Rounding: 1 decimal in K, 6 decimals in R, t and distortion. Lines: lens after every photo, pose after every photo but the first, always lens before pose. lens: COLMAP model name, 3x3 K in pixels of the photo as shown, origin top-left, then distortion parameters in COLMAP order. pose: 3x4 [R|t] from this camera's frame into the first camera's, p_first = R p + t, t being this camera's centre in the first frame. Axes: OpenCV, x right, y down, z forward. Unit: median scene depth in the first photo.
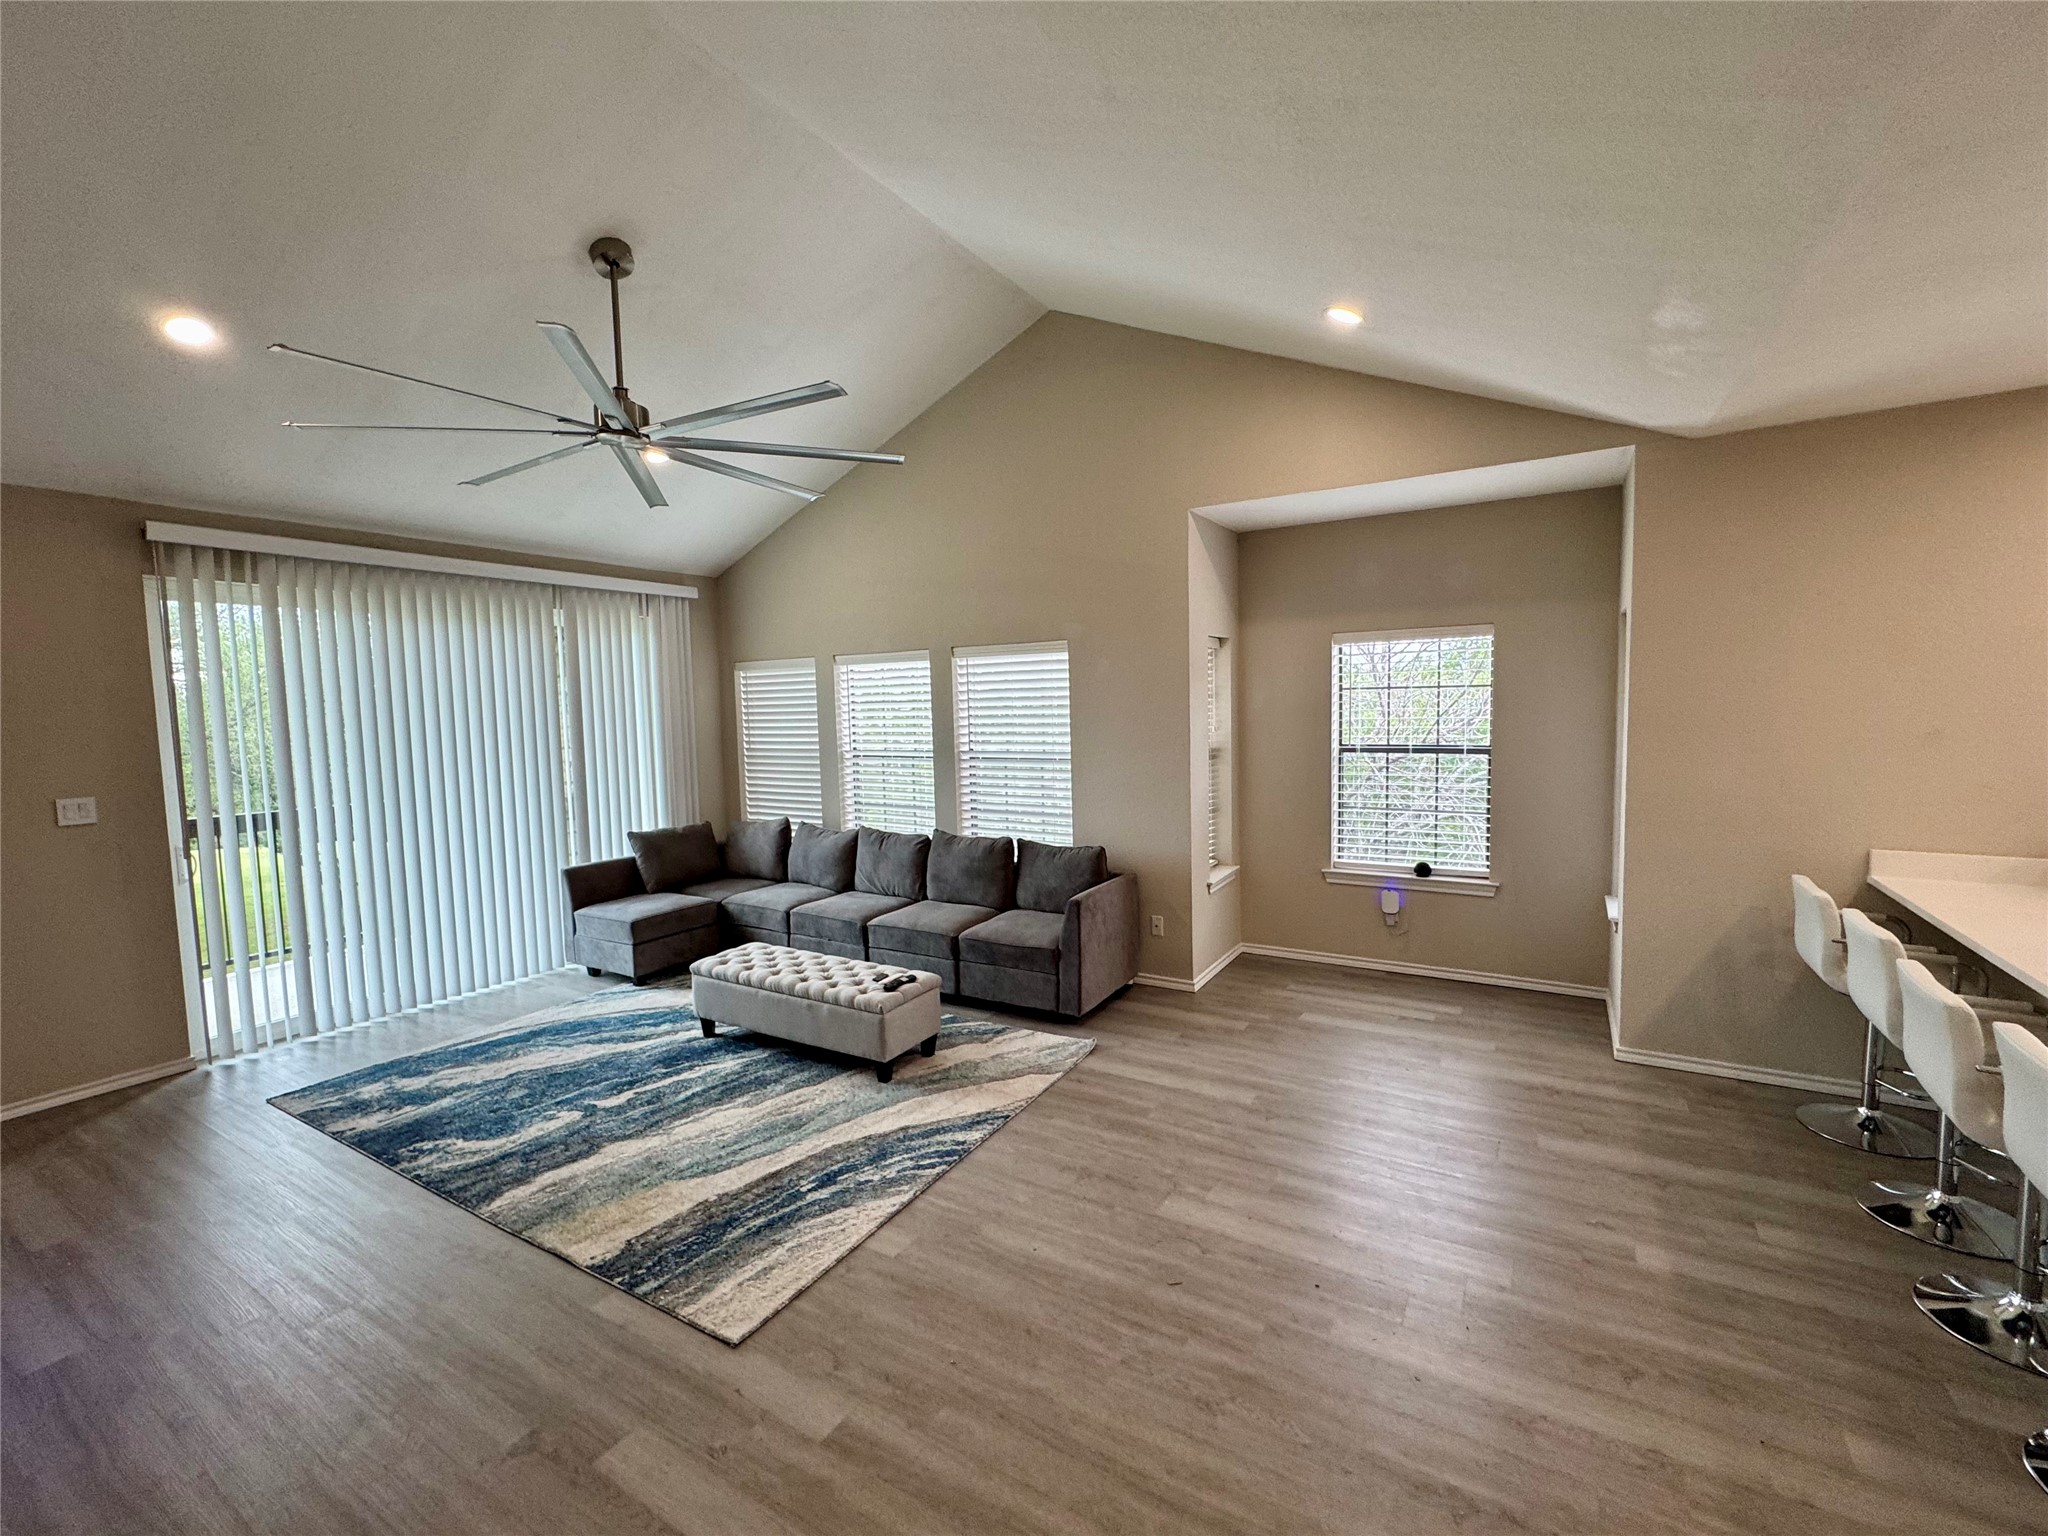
lens RADIAL K [[867.6, 0, 1024.0], [0, 867.6, 768.0], [0, 0, 1]] dist [-0.001016, -0.000321]
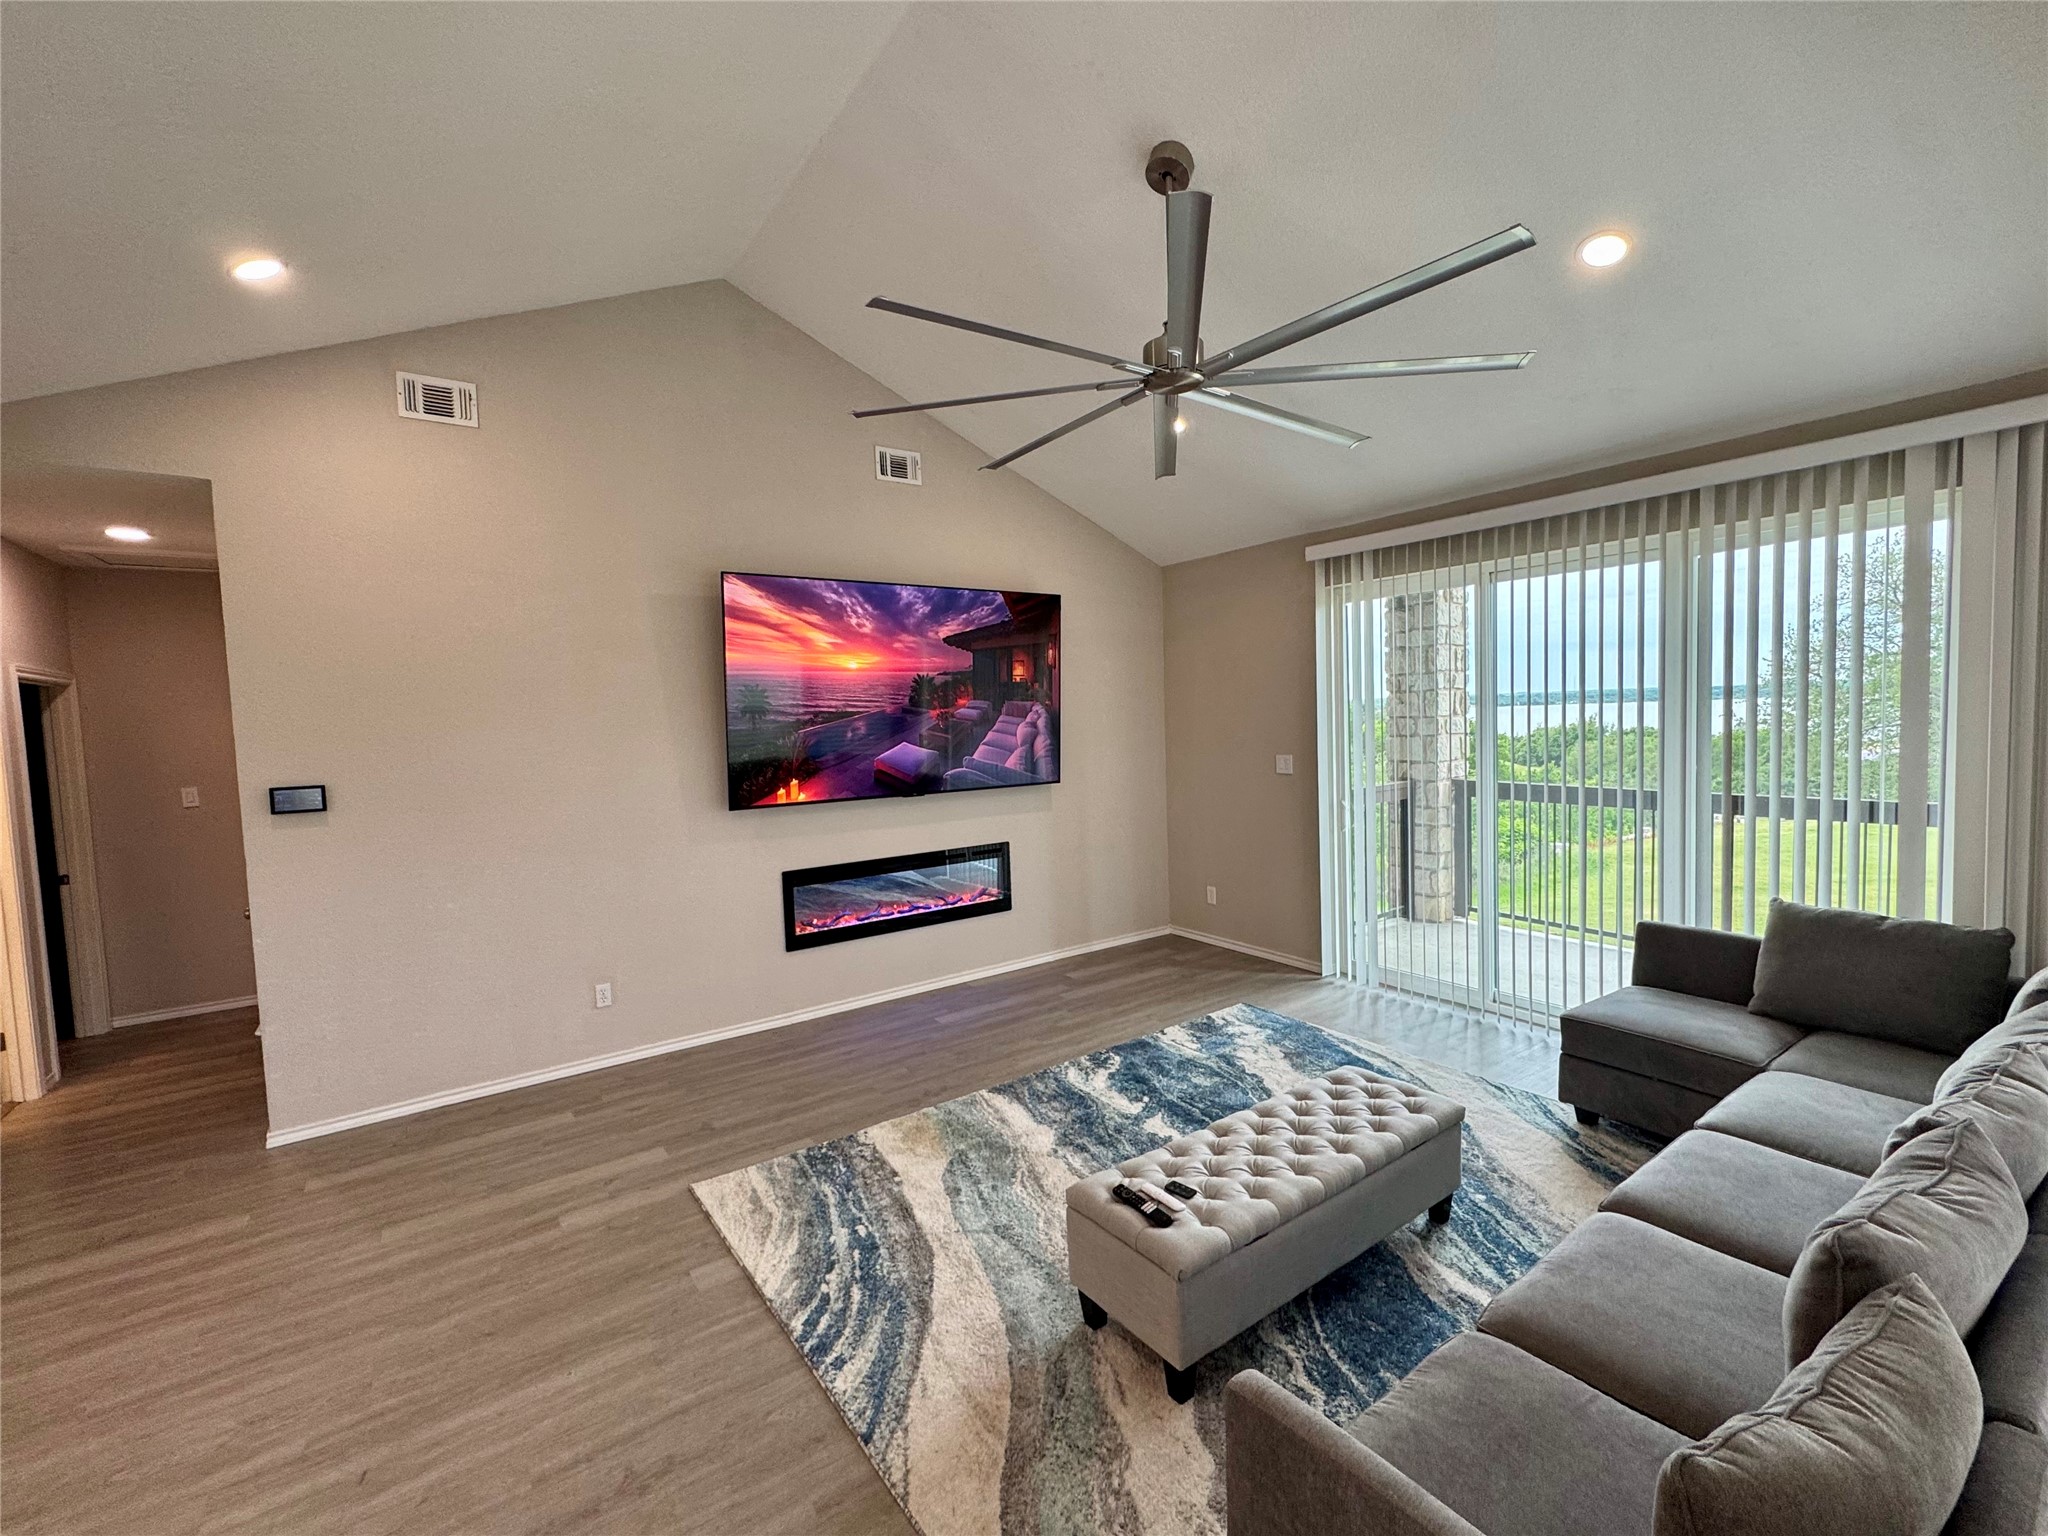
lens RADIAL K [[867.6, 0, 1024.0], [0, 867.6, 768.0], [0, 0, 1]] dist [-0.001016, -0.000321]
pose [[-0.399018, 0.094719, -0.912038, 0.366239], [-0.028519, 0.992887, 0.115592, -0.092517], [0.916500, 0.072133, -0.393478, 1.128991]]
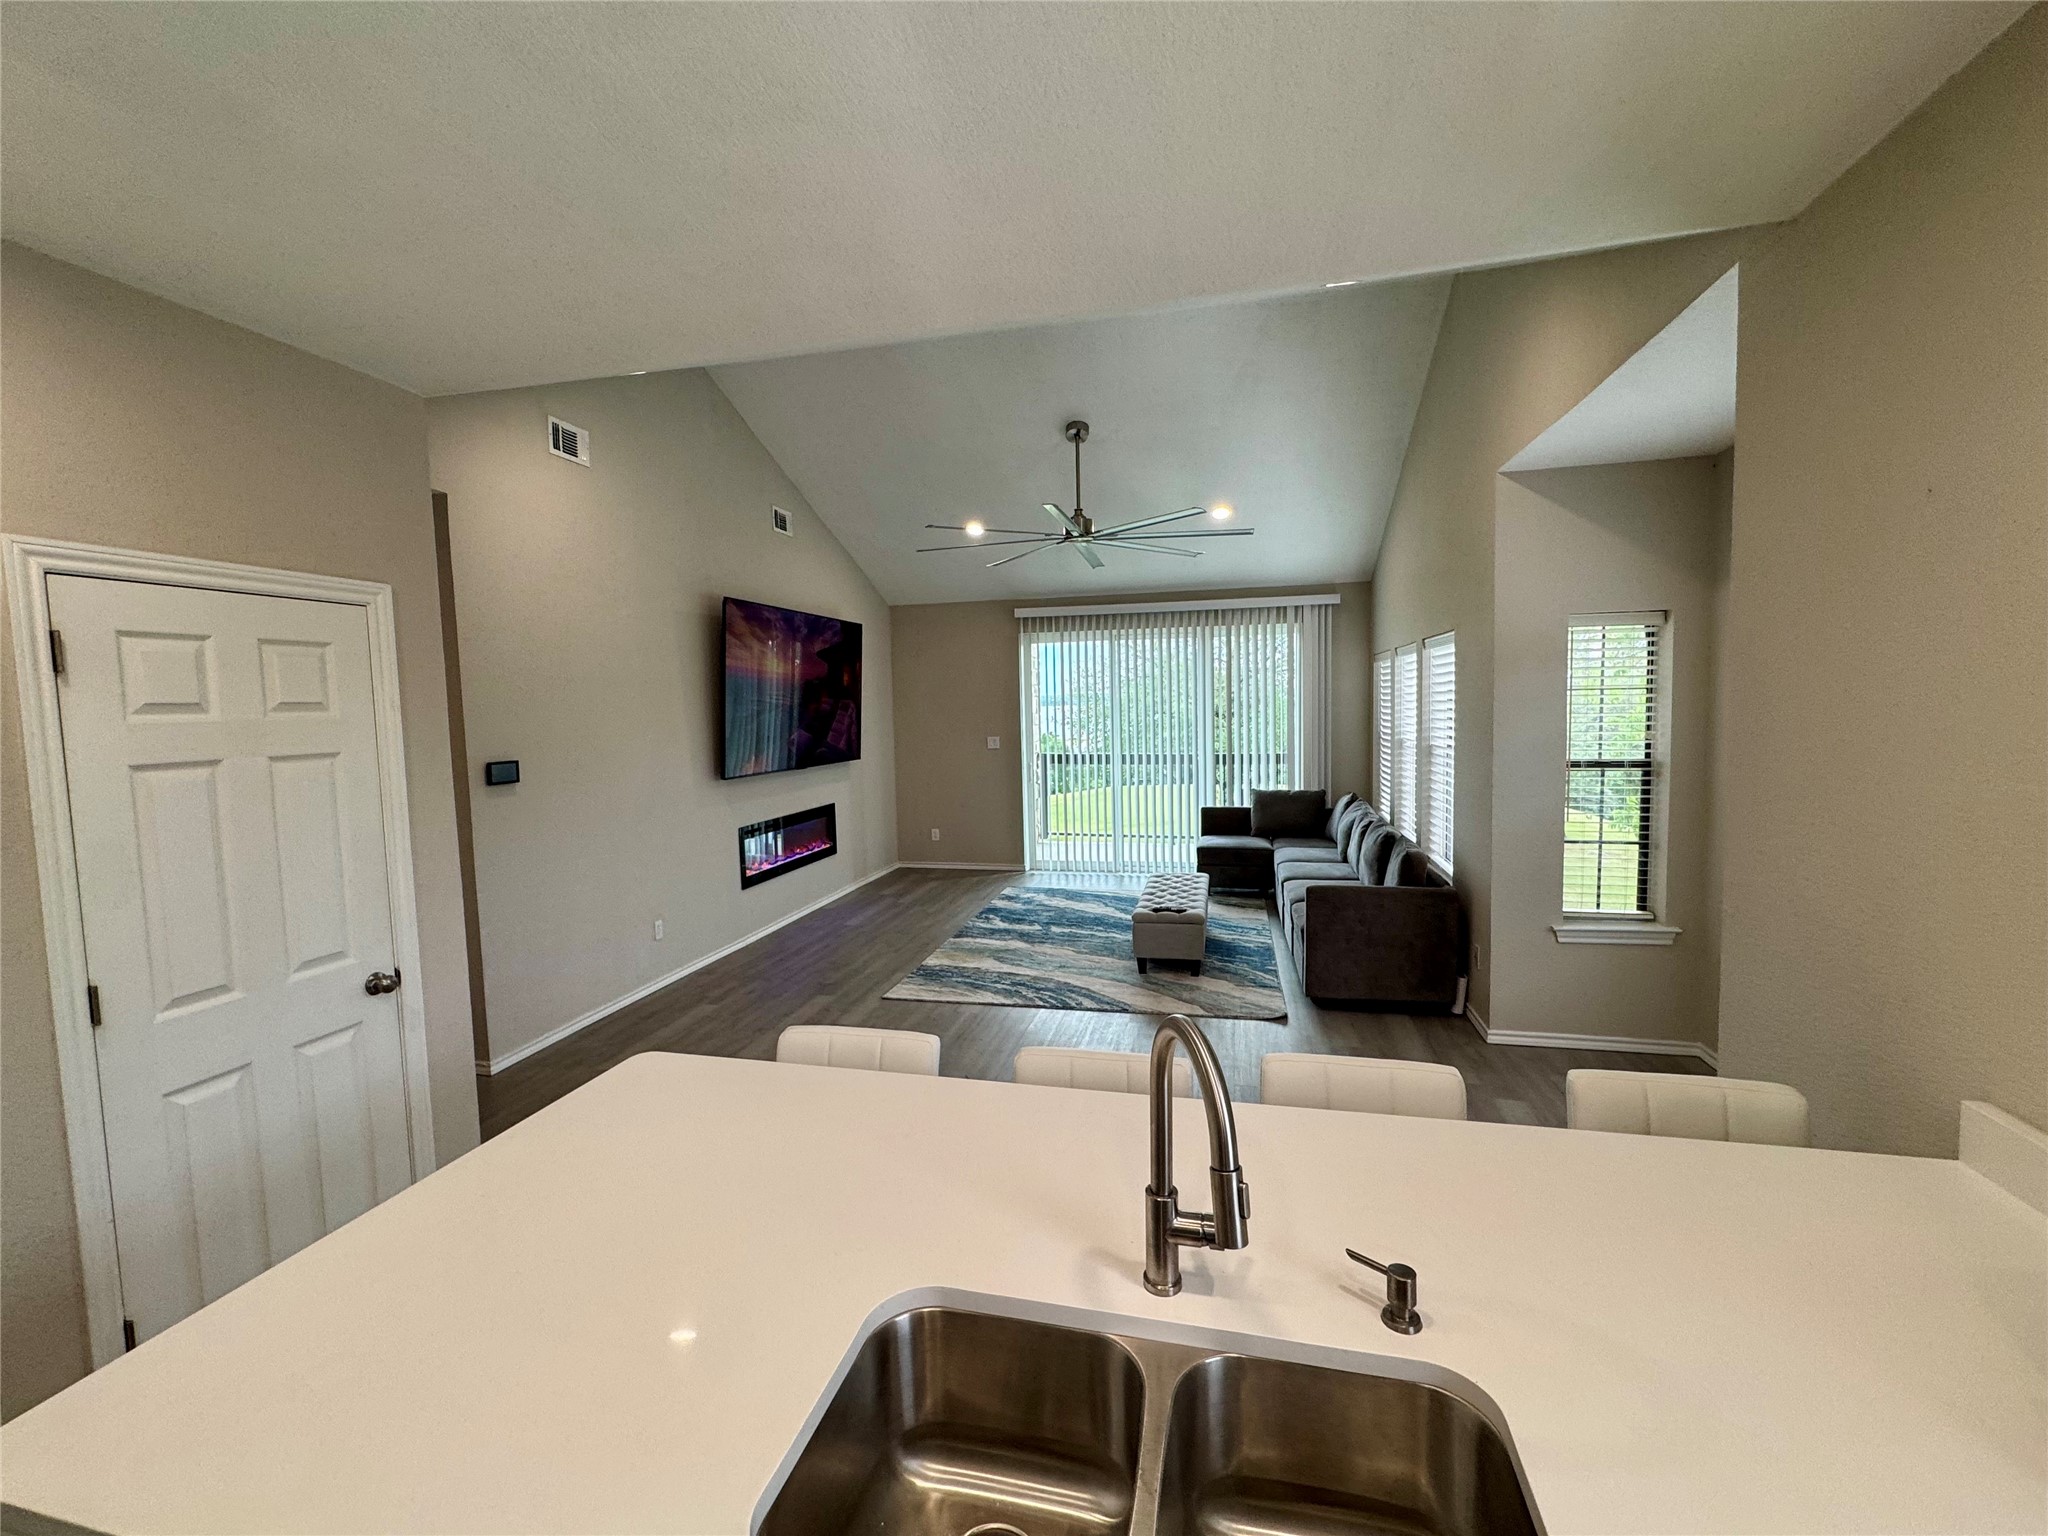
lens RADIAL K [[867.6, 0, 1024.0], [0, 867.6, 768.0], [0, 0, 1]] dist [-0.001016, -0.000321]
pose [[0.305212, 0.090041, -0.948018, 1.031018], [-0.058593, 0.995409, 0.075679, -0.056391], [0.950480, 0.032449, 0.309087, 0.369608]]
